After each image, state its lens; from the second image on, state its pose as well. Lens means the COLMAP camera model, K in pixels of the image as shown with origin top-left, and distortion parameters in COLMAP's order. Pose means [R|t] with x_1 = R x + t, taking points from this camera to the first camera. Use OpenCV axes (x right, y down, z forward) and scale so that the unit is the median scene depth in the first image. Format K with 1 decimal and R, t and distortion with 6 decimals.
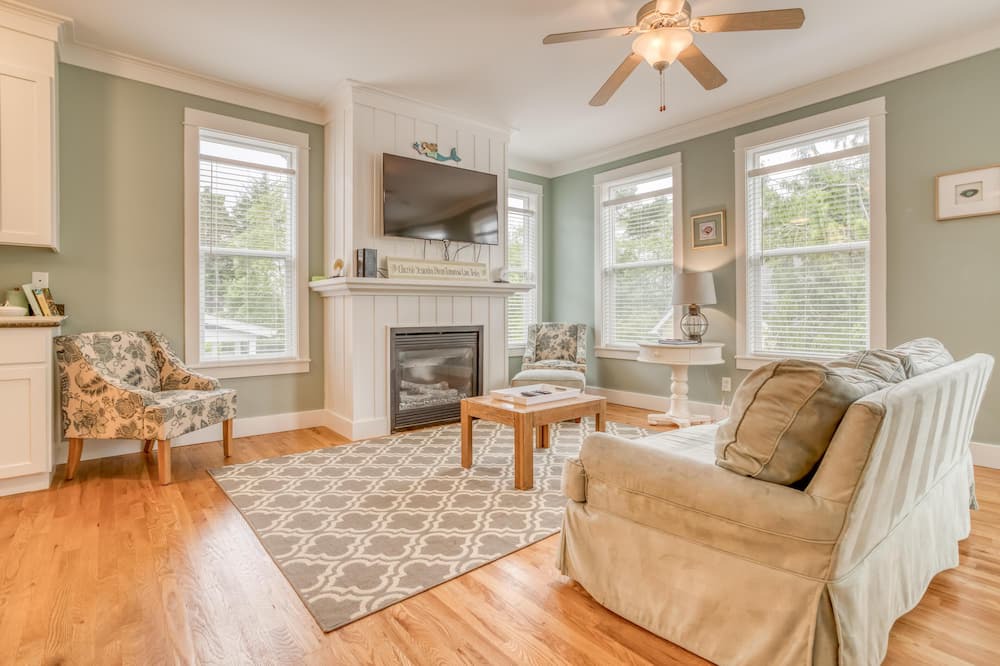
lens RADIAL K [[489.7, 0, 499.6], [0, 489.7, 311.5], [0, 0, 1]] dist [-0.055899, 0.032343]
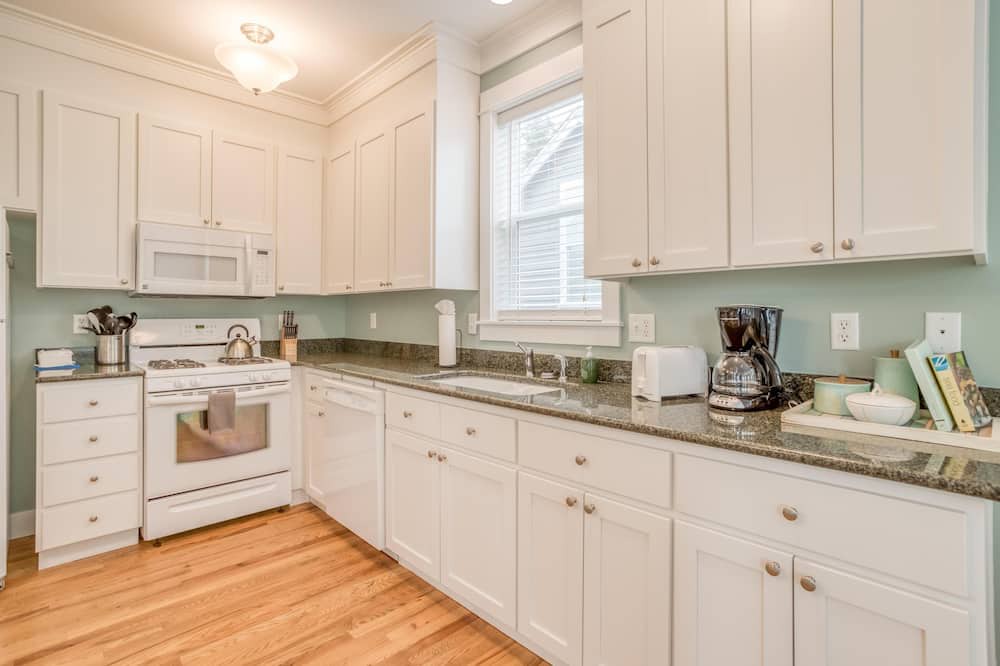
lens RADIAL K [[489.7, 0, 499.6], [0, 489.7, 311.5], [0, 0, 1]] dist [-0.055899, 0.032343]
pose [[0.074236, -0.006514, -0.997219, -0.427212], [-0.001161, 0.999977, -0.006618, -0.062891], [0.997240, 0.001649, 0.074227, 0.432505]]
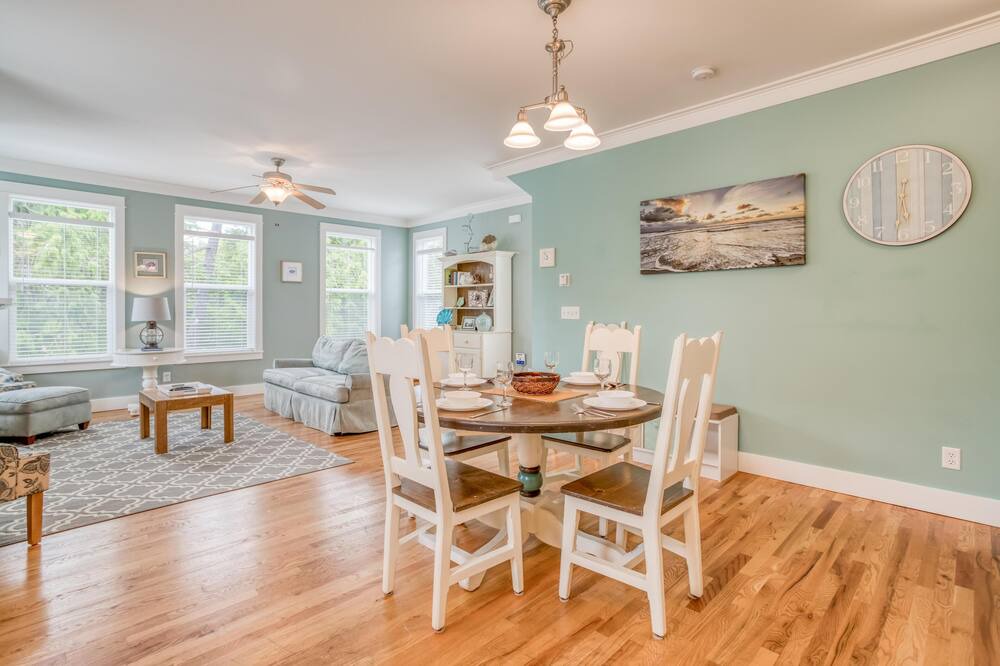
lens RADIAL K [[489.5, 0, 499.9], [0, 489.5, 311.7], [0, 0, 1]] dist [-0.052792, 0.023544]
pose [[-0.095082, 0.000978, 0.995469, -1.111289], [-0.002010, 0.999997, -0.001175, -0.043741], [-0.995467, -0.002113, -0.095079, 0.185004]]
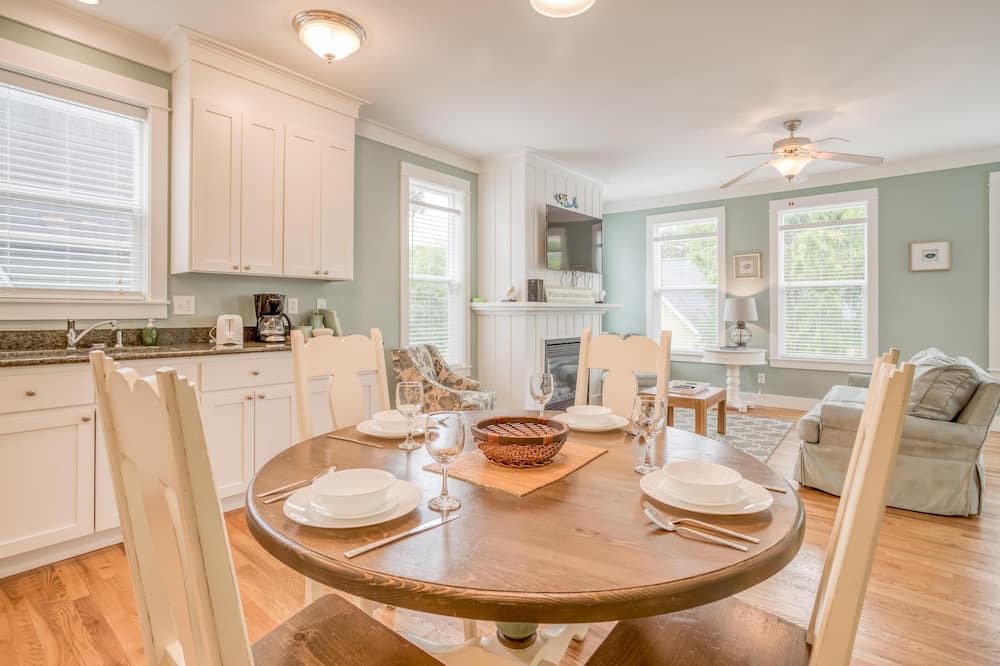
lens RADIAL K [[489.7, 0, 499.6], [0, 489.7, 311.5], [0, 0, 1]] dist [-0.055899, 0.032343]
pose [[0.981828, 0.004876, 0.189710, -0.584500], [-0.005048, 0.999987, 0.000424, -0.041705], [-0.189706, -0.001374, 0.981840, -0.238062]]
